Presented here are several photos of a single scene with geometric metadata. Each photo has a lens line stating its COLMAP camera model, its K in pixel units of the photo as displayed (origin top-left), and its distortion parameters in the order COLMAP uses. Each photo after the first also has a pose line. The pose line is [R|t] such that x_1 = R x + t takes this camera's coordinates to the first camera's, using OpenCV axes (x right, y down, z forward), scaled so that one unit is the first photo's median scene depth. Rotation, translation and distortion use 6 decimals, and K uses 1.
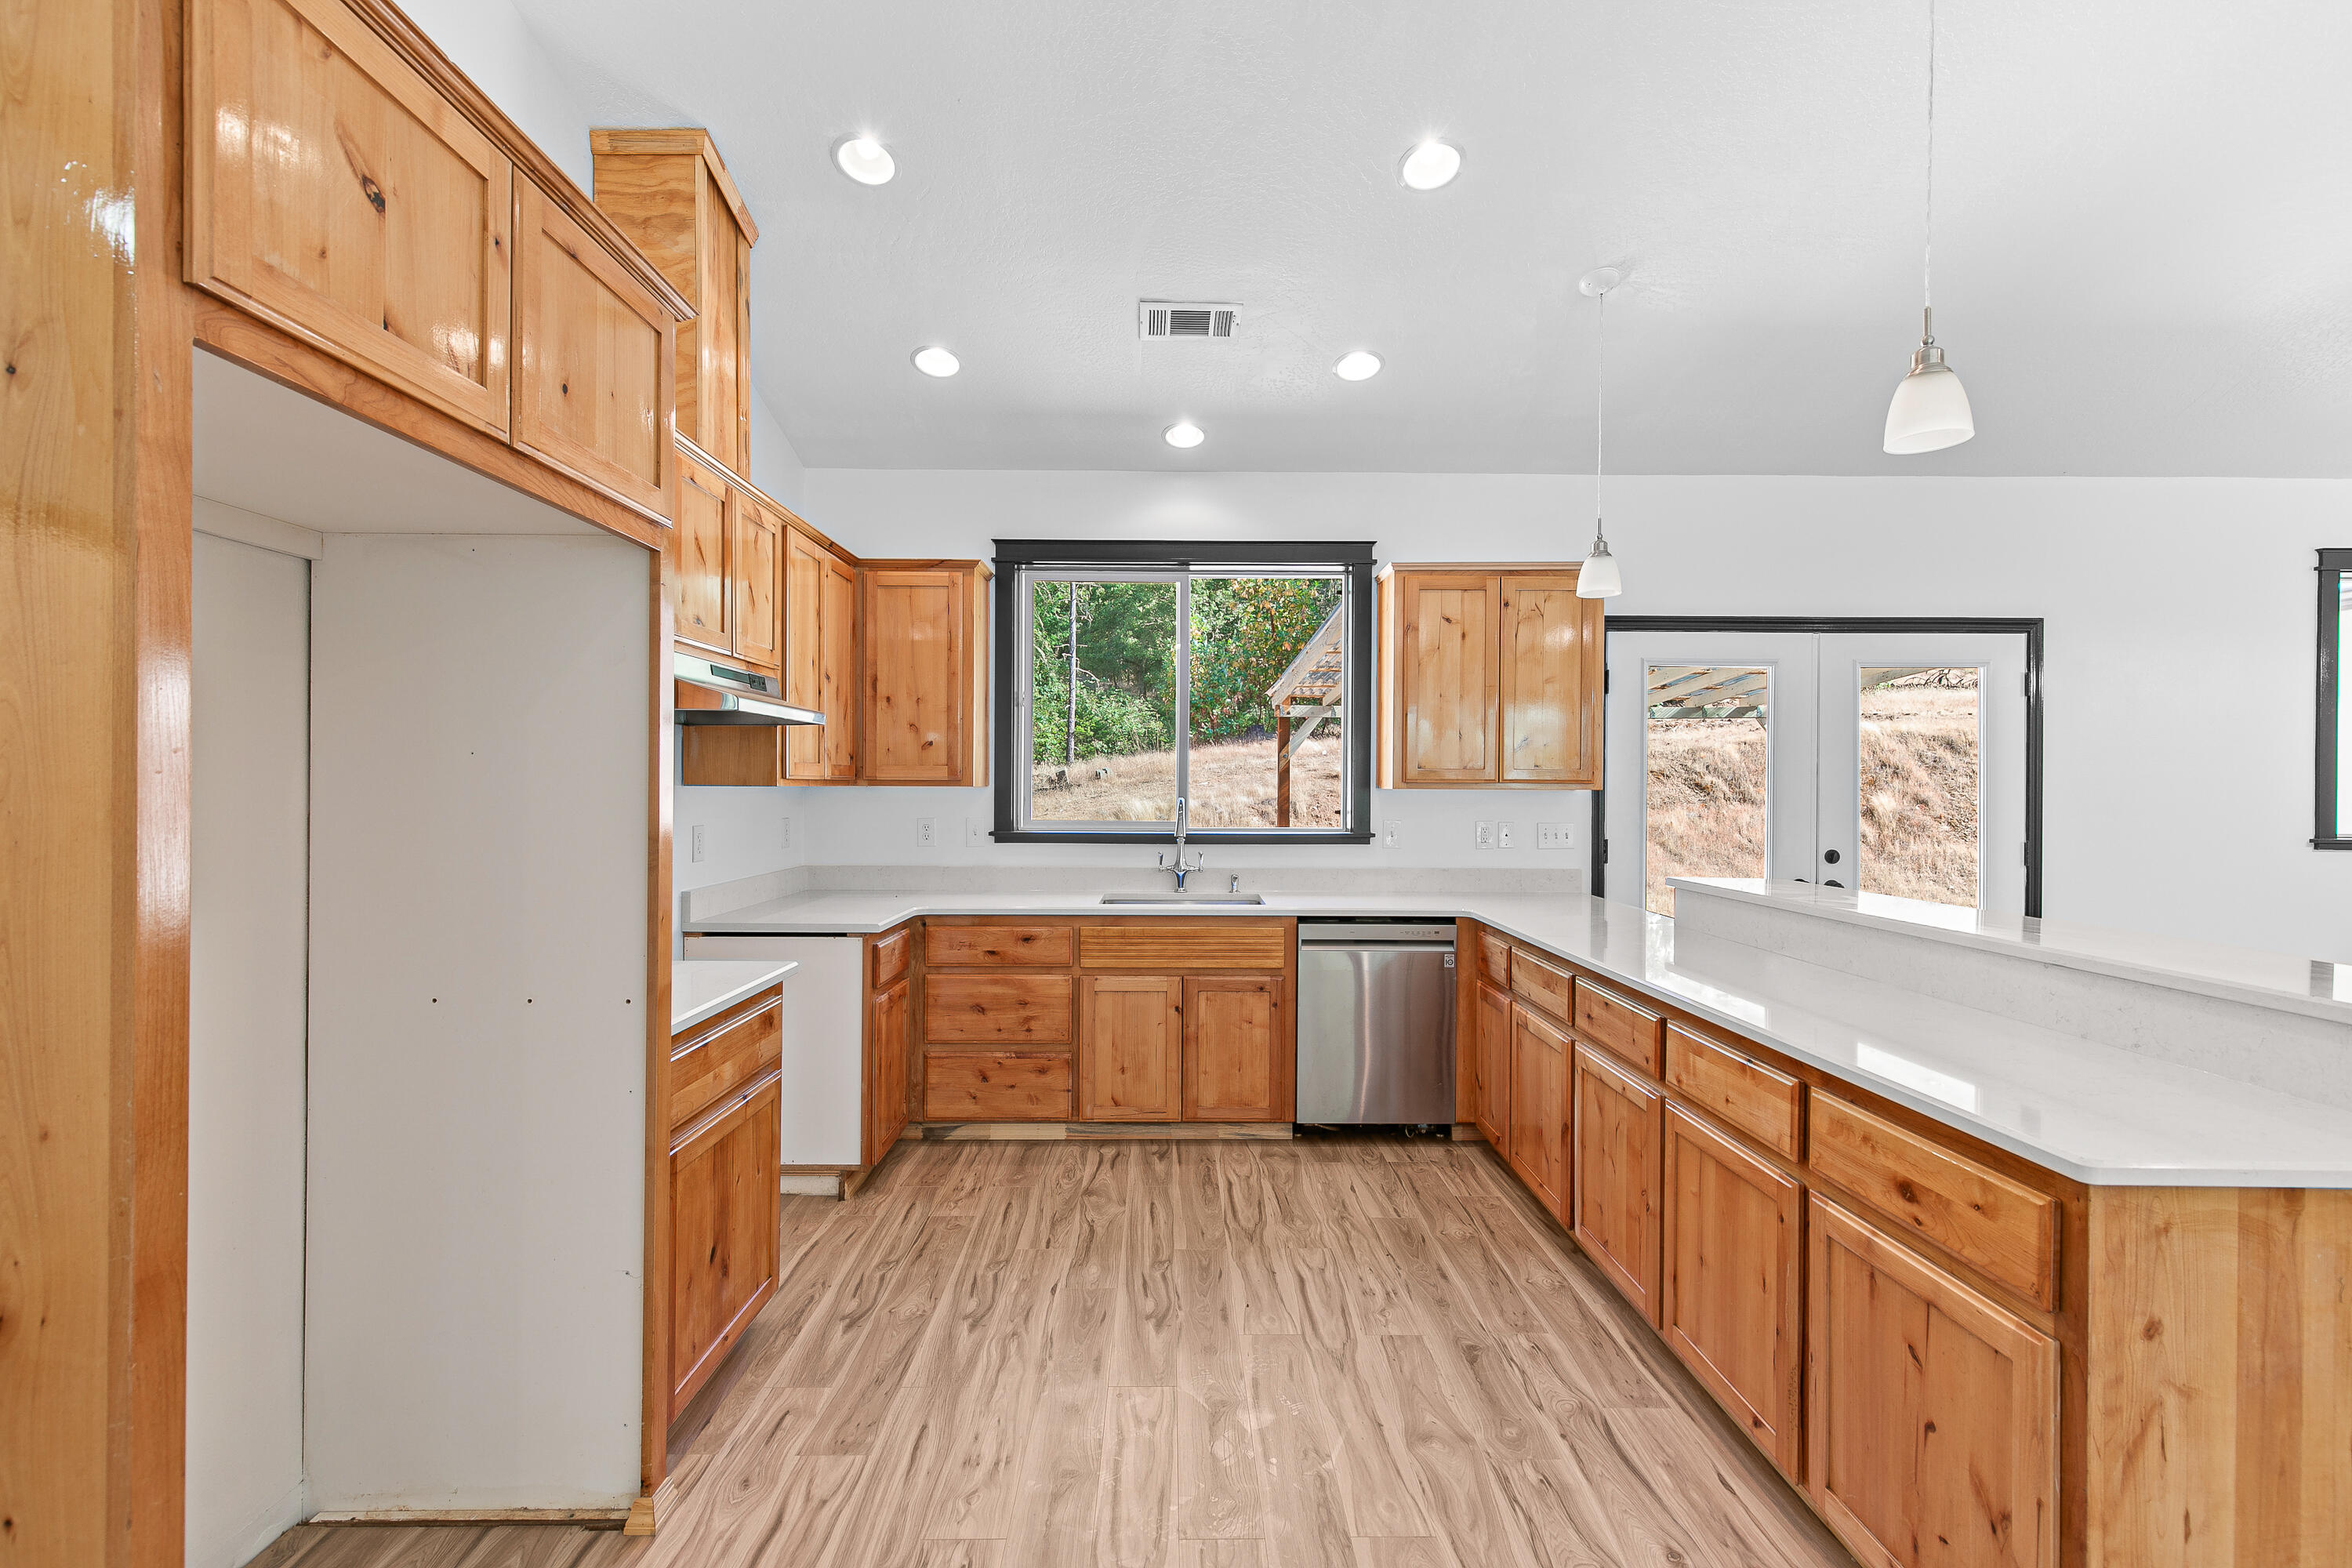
lens RADIAL K [[1053.5, 0, 1176.0], [0, 1053.5, 784.0], [0, 0, 1]] dist [0.003122, -0.000007]
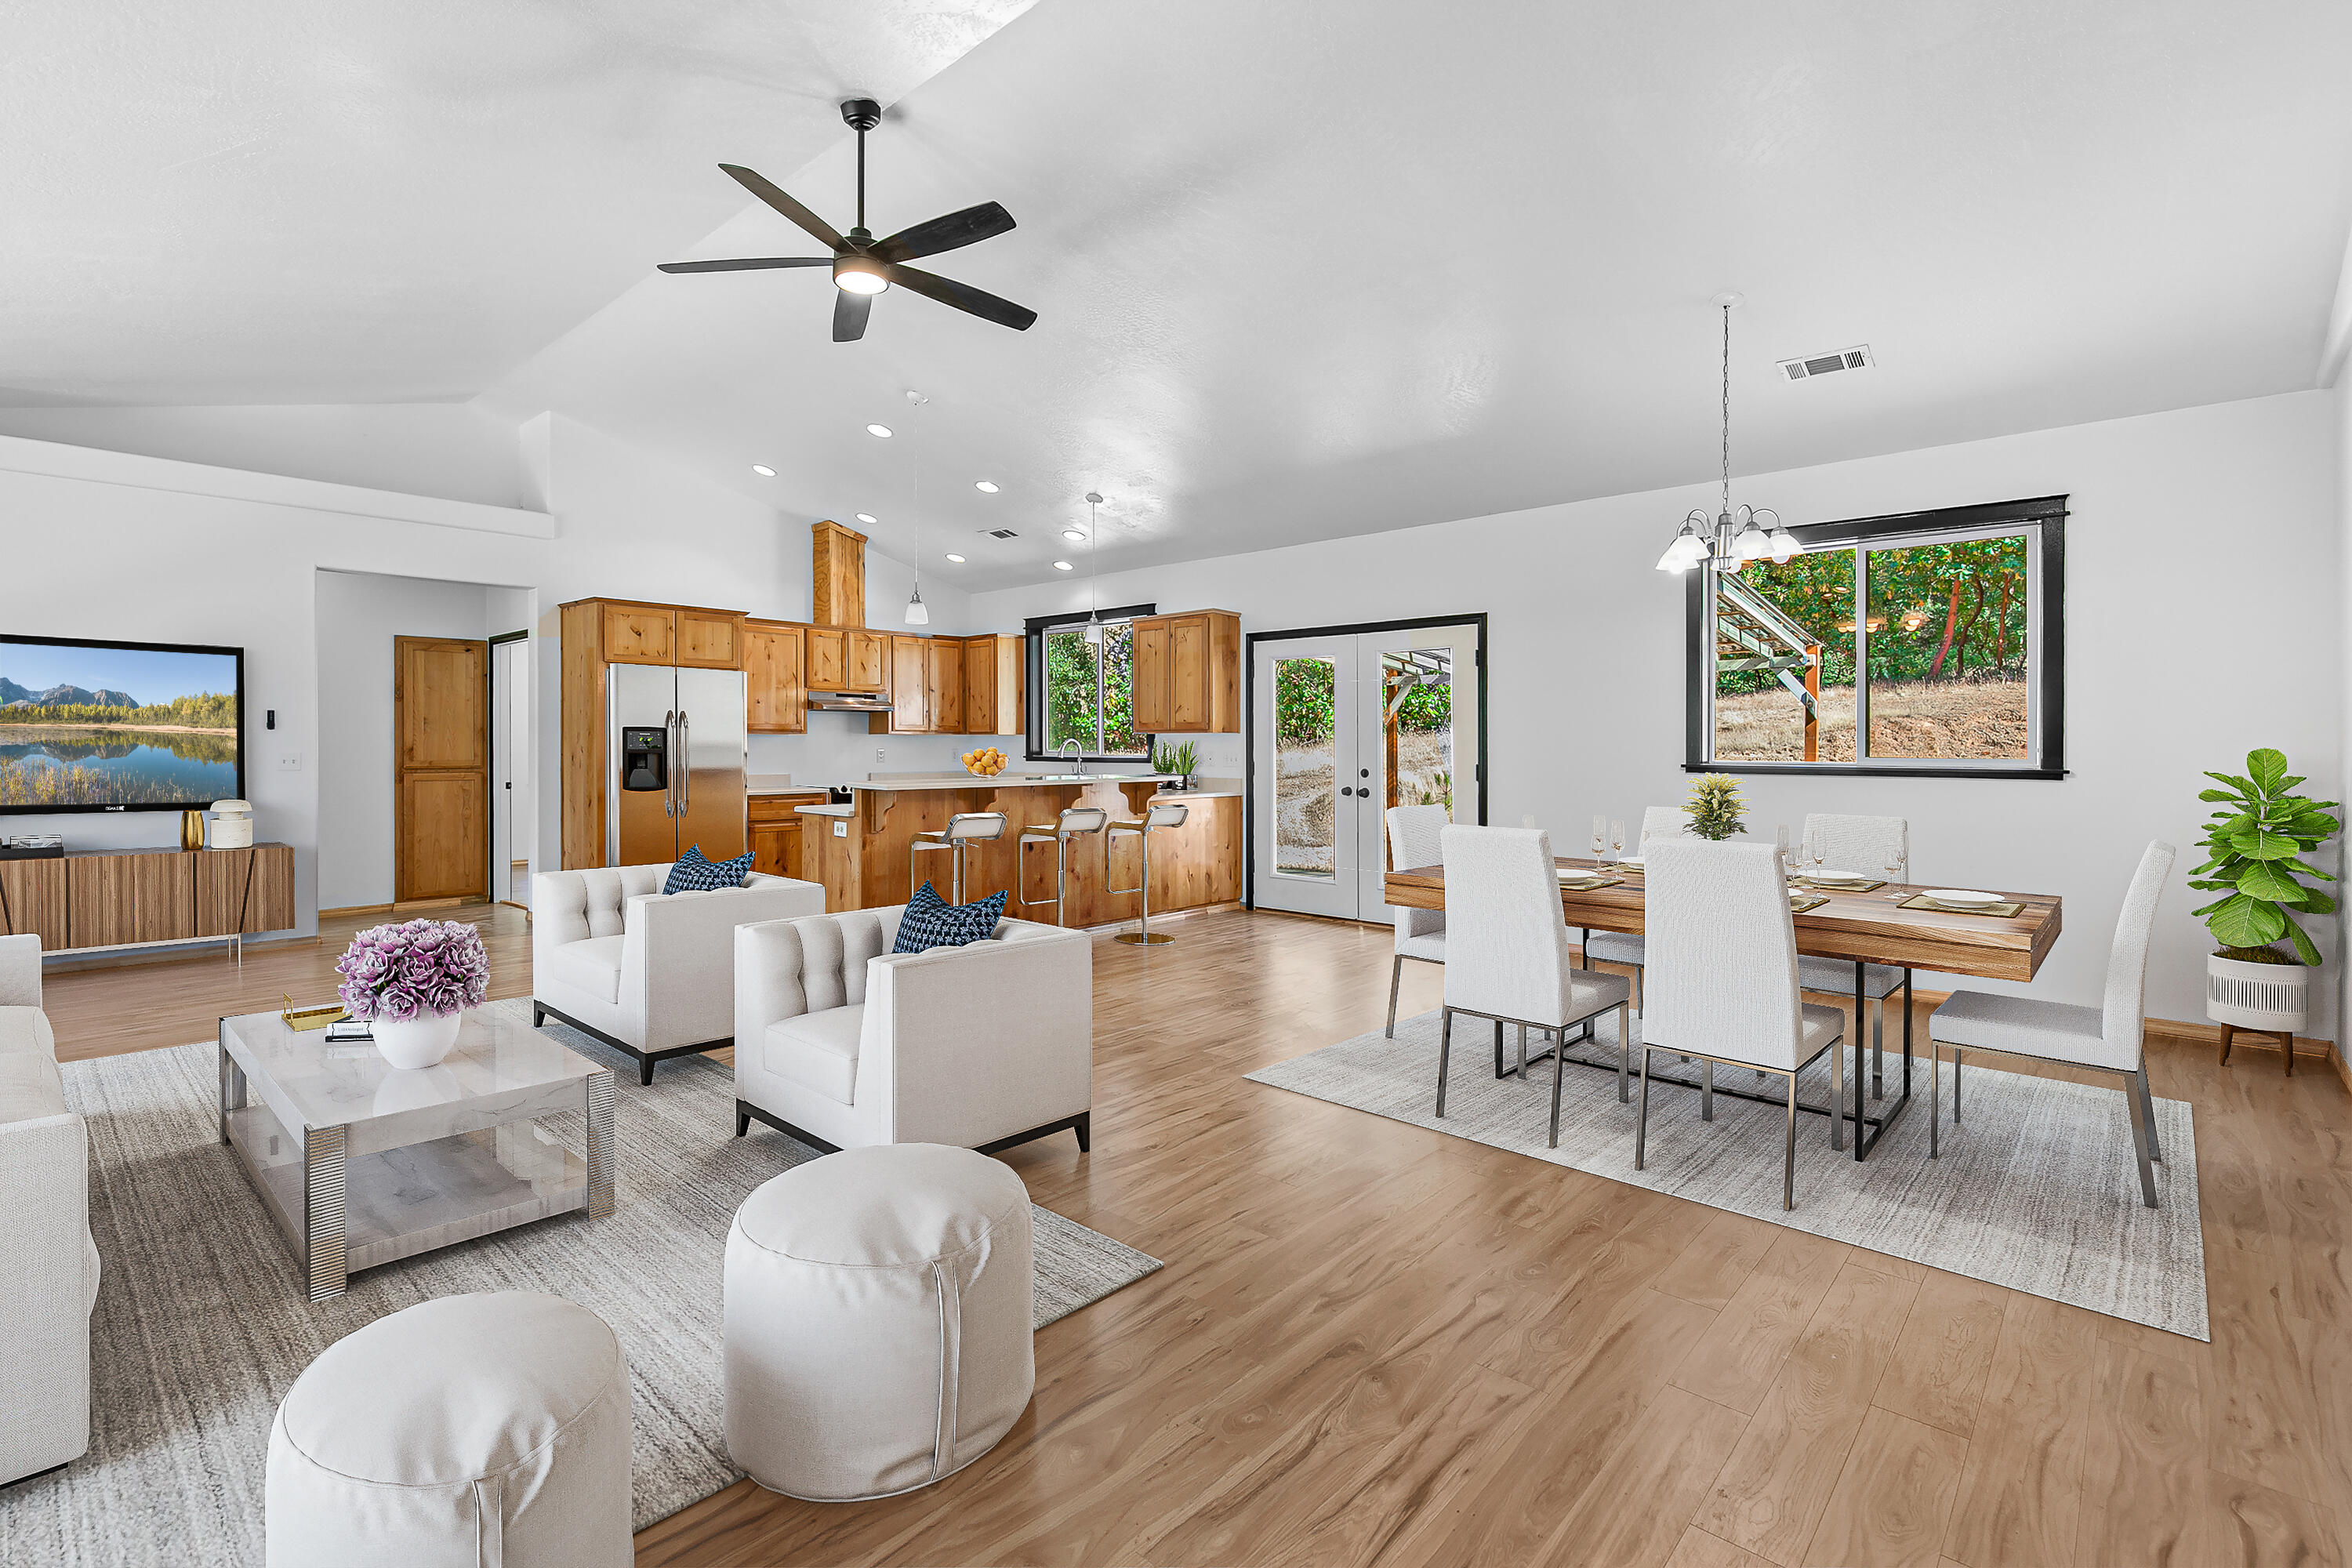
lens RADIAL K [[1067.4, 0, 1179.4], [0, 1067.4, 740.4], [0, 0, 1]] dist [-0.000061, -0.000207]
pose [[0.738236, -0.006650, -0.674509, 1.747816], [0.003220, 0.999975, -0.006334, 0.032989], [0.674534, 0.002504, 0.738239, -0.442600]]
